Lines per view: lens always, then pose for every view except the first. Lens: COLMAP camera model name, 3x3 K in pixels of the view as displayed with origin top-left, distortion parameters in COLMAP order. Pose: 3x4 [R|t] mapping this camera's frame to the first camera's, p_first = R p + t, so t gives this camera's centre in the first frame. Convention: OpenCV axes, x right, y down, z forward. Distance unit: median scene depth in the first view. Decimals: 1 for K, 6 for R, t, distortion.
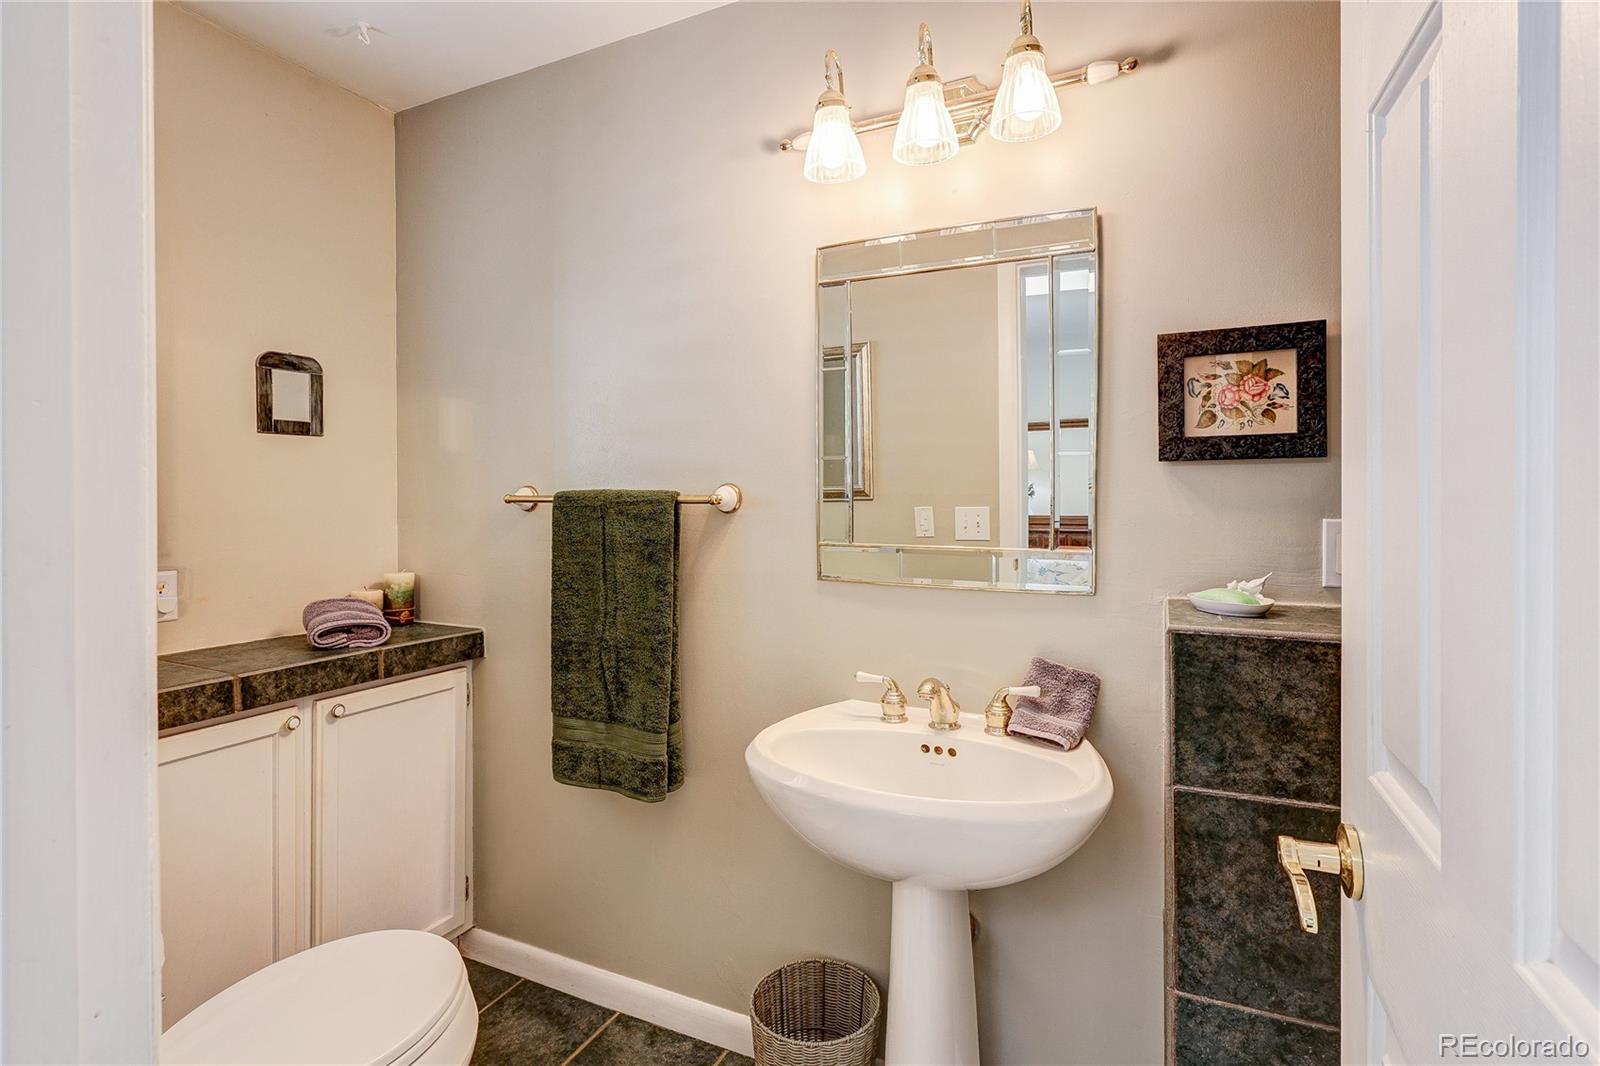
lens RADIAL K [[768.4, 0, 803.0], [0, 768.4, 496.9], [0, 0, 1]] dist [-0.003043, 0.000185]
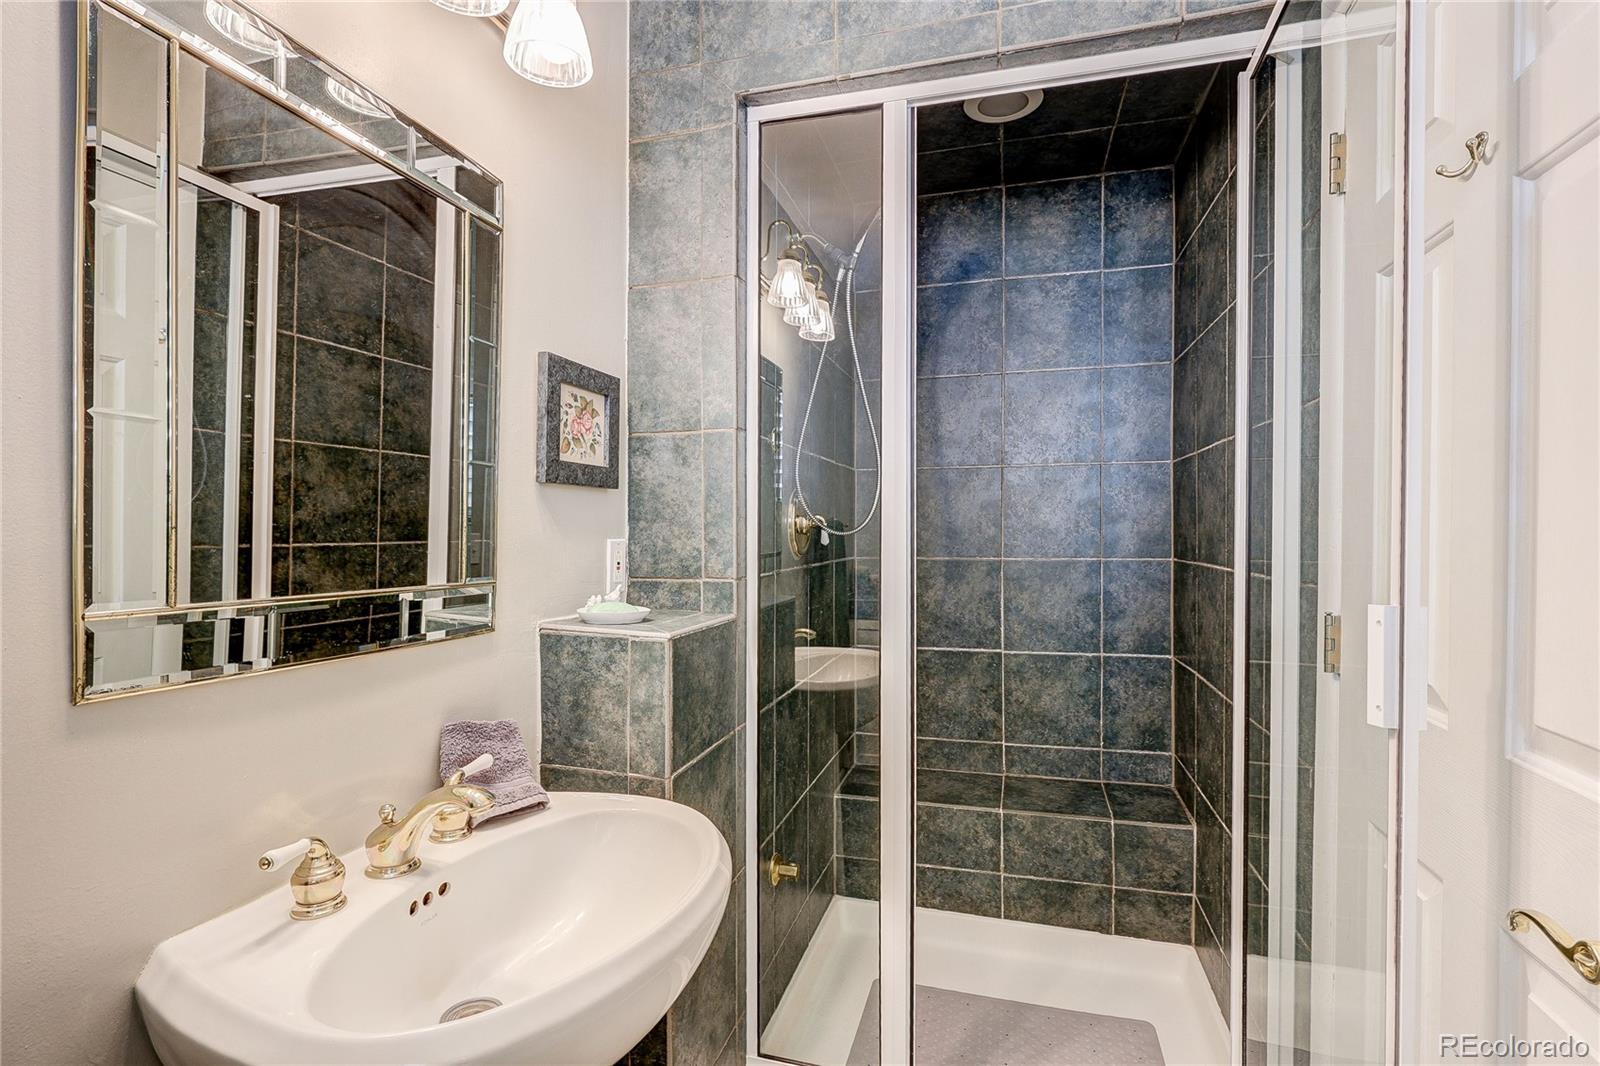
lens RADIAL K [[760.7, 0, 800.4], [0, 760.7, 549.9], [0, 0, 1]] dist [-0.002065, 0.000016]
pose [[-0.160968, -0.021305, 0.986730, -0.549750], [-0.001374, 0.999771, 0.021362, 0.018658], [-0.986959, 0.002083, -0.160960, 0.850653]]
